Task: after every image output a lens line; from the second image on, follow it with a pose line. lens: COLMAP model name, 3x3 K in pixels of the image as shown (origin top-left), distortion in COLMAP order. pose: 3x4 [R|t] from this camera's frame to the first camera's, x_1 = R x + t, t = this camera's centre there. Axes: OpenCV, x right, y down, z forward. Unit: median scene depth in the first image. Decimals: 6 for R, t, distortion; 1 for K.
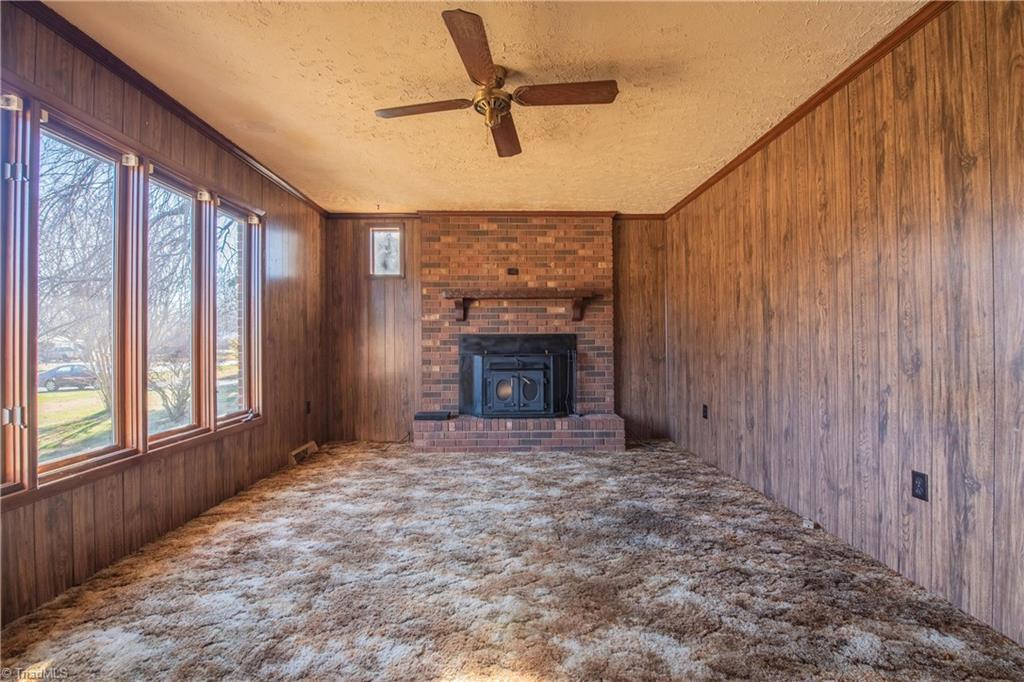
lens RADIAL K [[420.5, 0, 513.5], [0, 420.5, 340.0], [0, 0, 1]] dist [-0.016737, -0.002286]
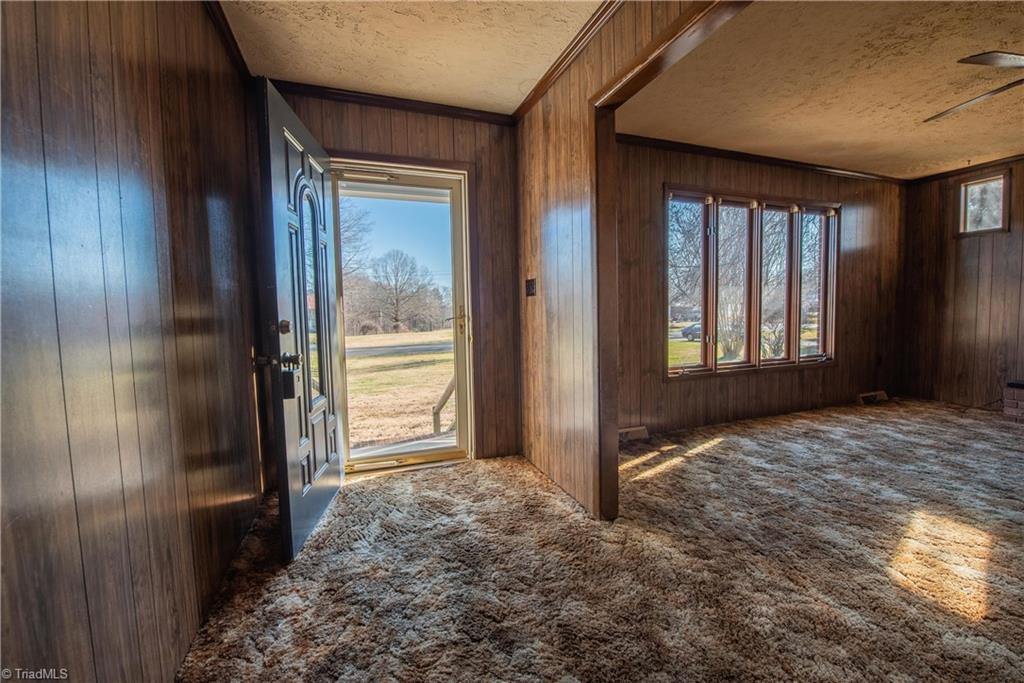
lens RADIAL K [[420.5, 0, 513.8], [0, 420.5, 337.4], [0, 0, 1]] dist [-0.016737, -0.002286]
pose [[0.329801, 0.058328, -0.942247, 0.304013], [0.020368, 0.997418, 0.068872, -0.003362], [0.943831, -0.041906, 0.327762, -0.392405]]
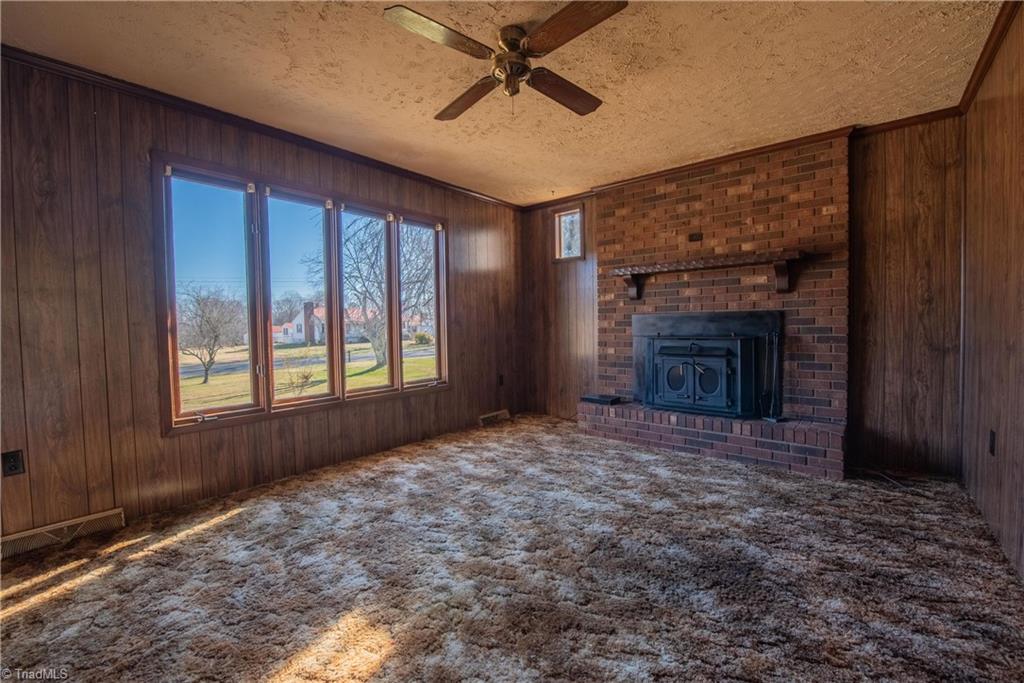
lens RADIAL K [[420.5, 0, 510.3], [0, 420.5, 341.1], [0, 0, 1]] dist [-0.016737, -0.002286]
pose [[0.752279, 0.019695, -0.658551, 0.363774], [0.013721, 0.998868, 0.045547, -0.001141], [0.658702, -0.043300, 0.751157, 0.173582]]
